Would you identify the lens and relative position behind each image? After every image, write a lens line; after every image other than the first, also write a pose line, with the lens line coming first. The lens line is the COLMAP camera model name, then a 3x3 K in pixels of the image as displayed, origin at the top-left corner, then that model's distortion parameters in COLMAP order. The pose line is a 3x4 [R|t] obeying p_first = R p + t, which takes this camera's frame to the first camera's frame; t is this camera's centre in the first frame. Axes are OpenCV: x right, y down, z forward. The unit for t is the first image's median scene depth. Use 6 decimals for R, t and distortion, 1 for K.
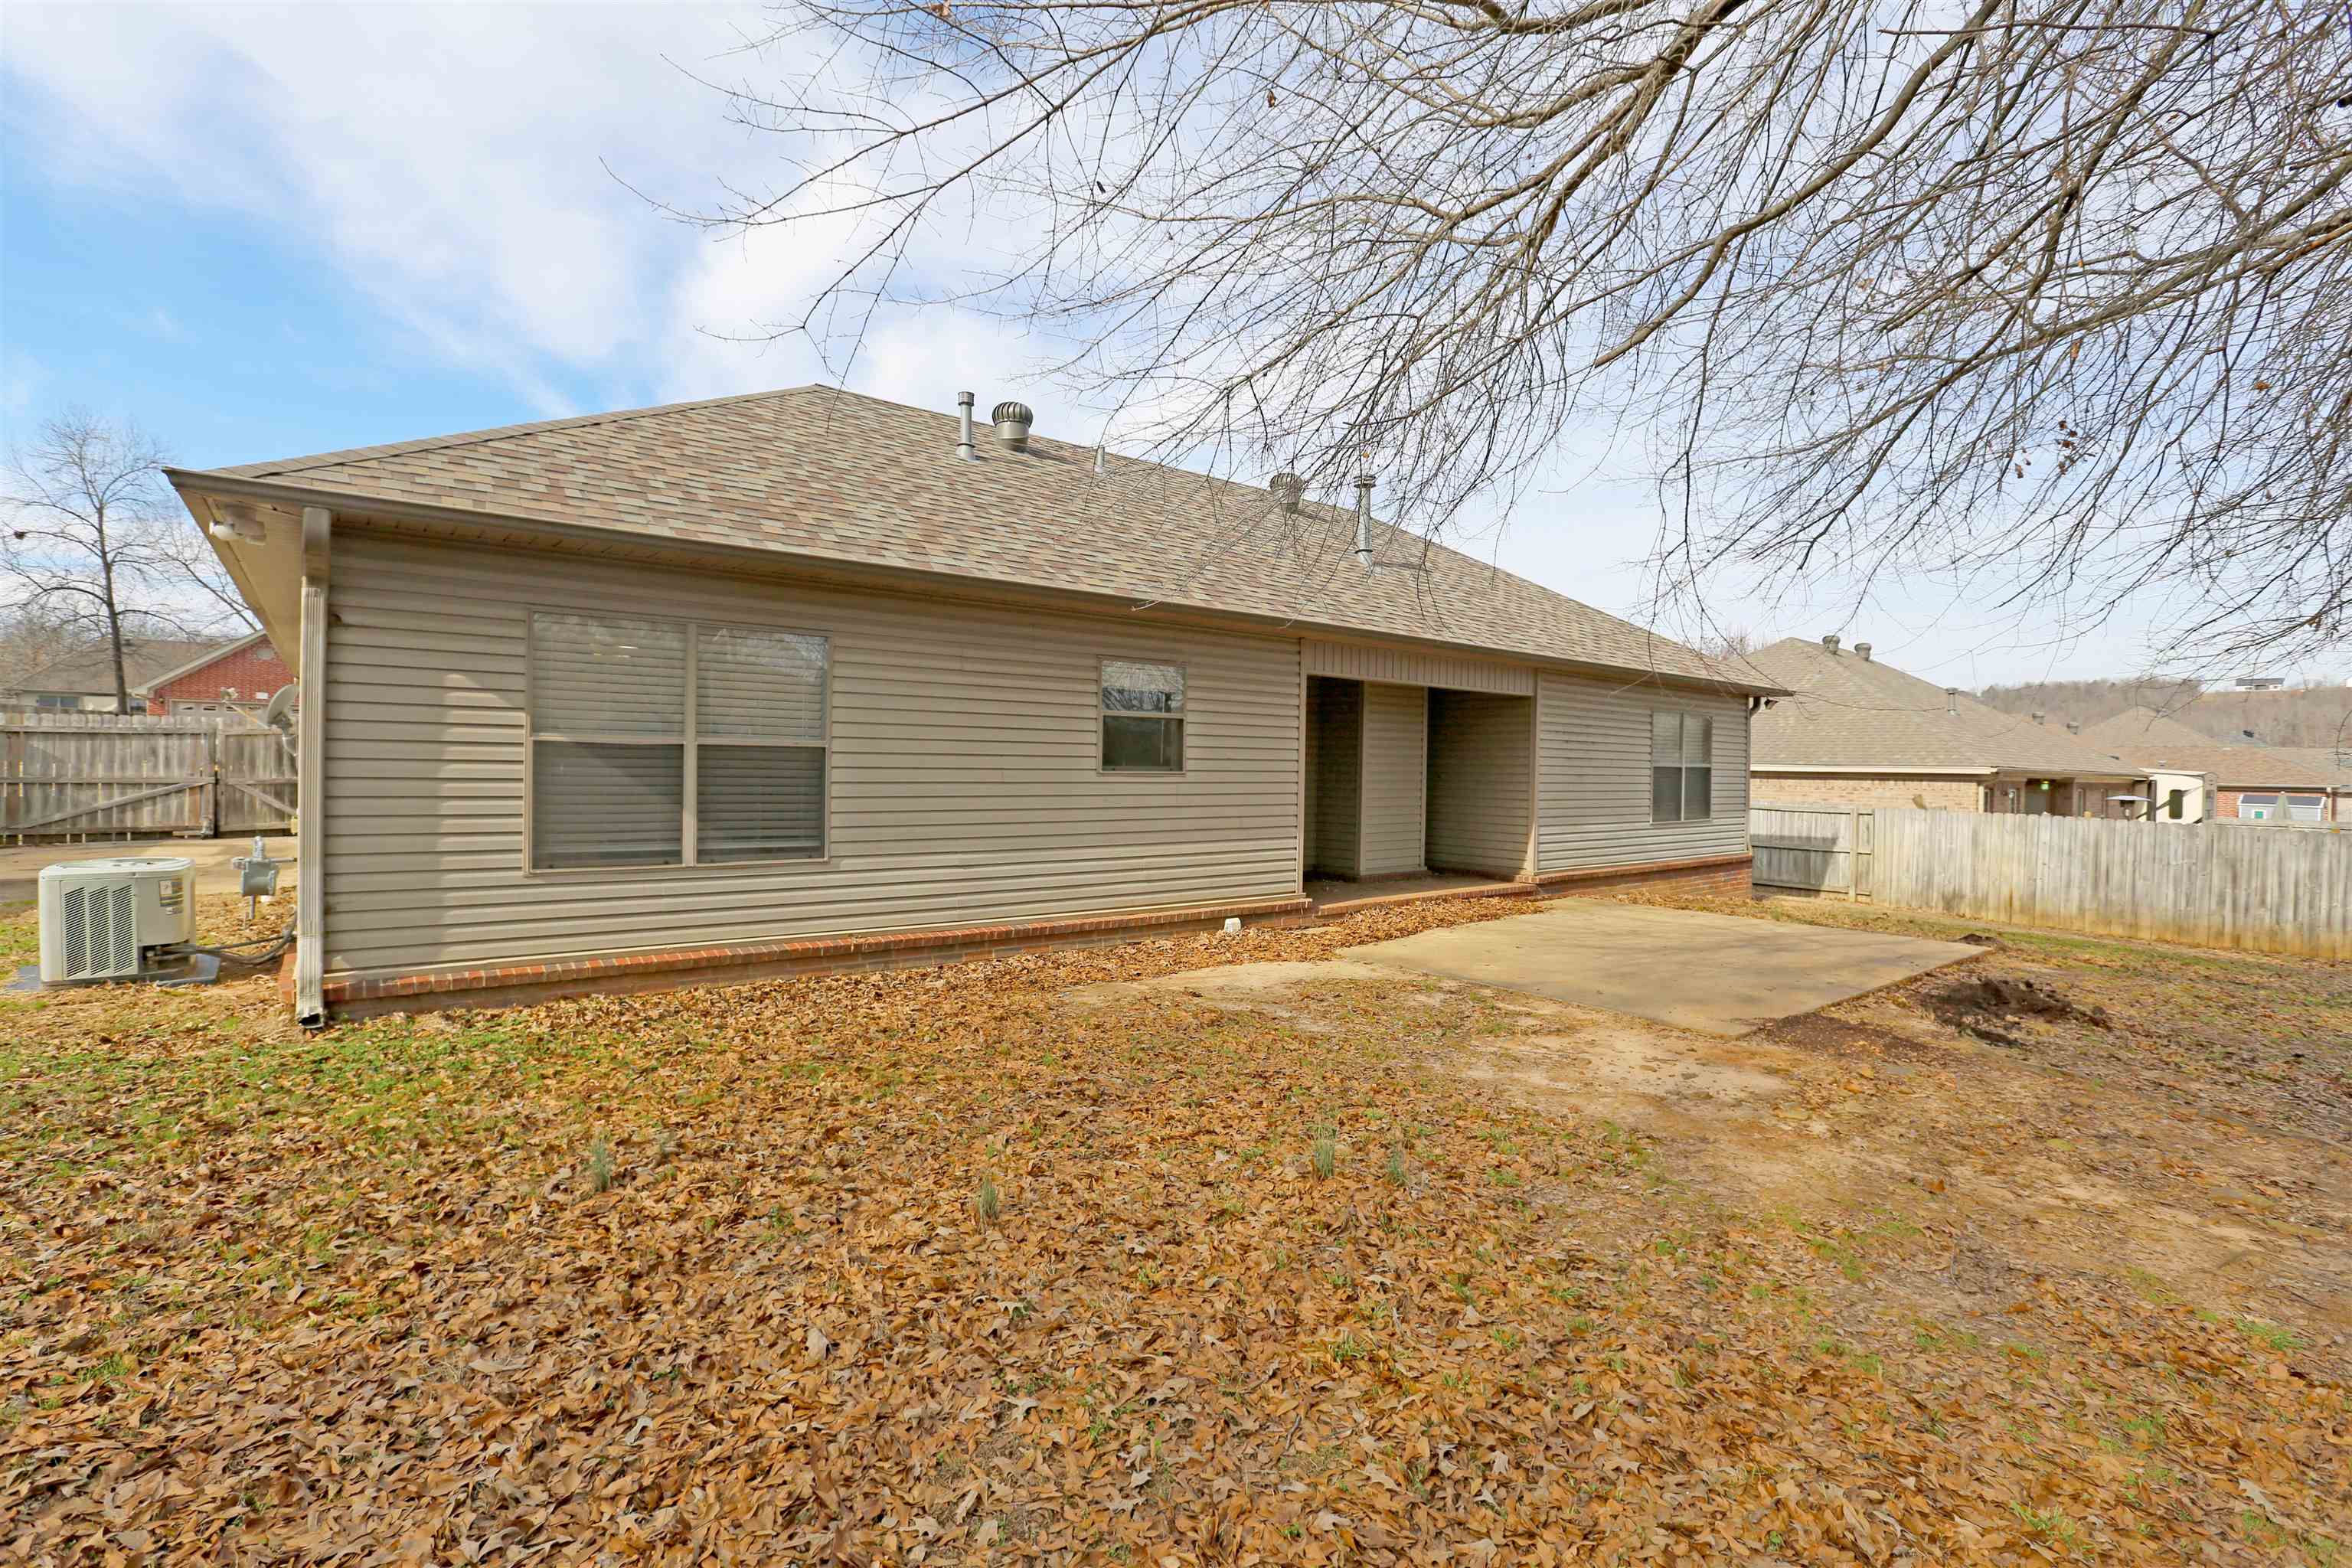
lens RADIAL K [[1071.1, 0, 1169.2], [0, 1071.1, 776.4], [0, 0, 1]] dist [-0.053660, 0.018396]
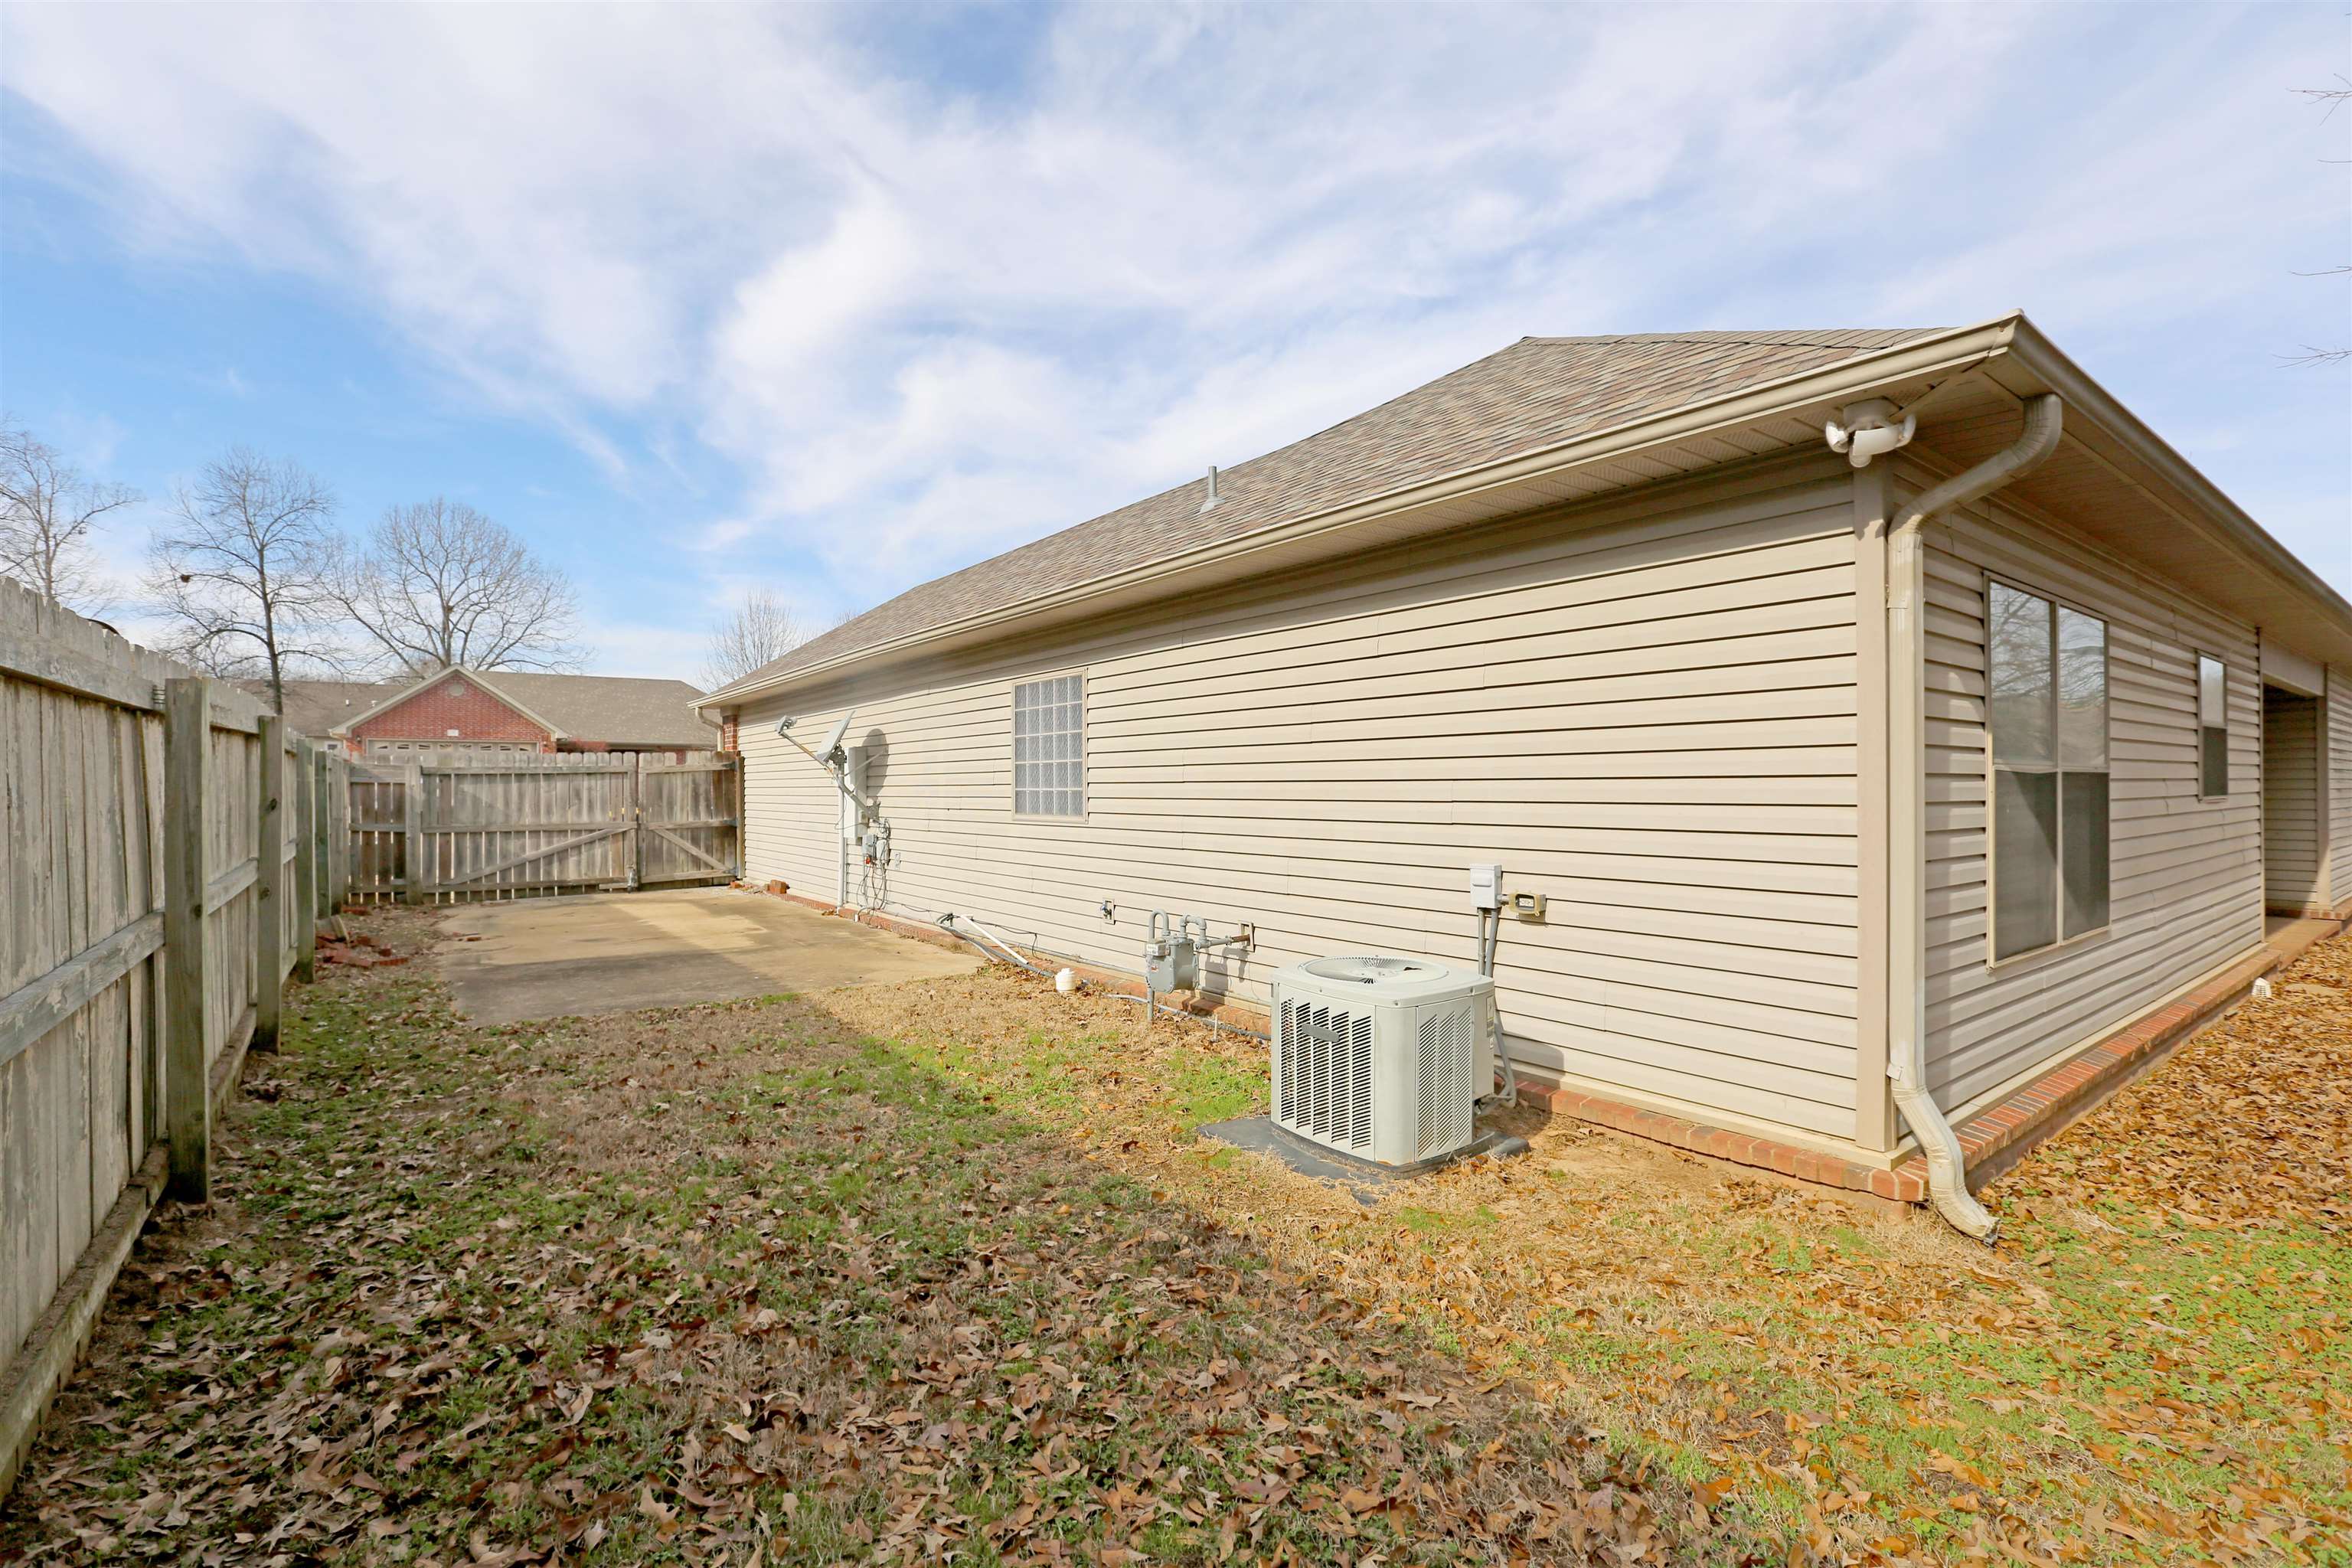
lens RADIAL K [[1066.1, 0, 1166.7], [0, 1066.1, 778.6], [0, 0, 1]] dist [-0.064071, 0.023704]
pose [[0.999284, -0.019224, -0.032586, -0.451592], [0.018613, 0.999647, -0.018963, -0.010469], [0.032939, 0.018343, 0.999289, 0.130575]]
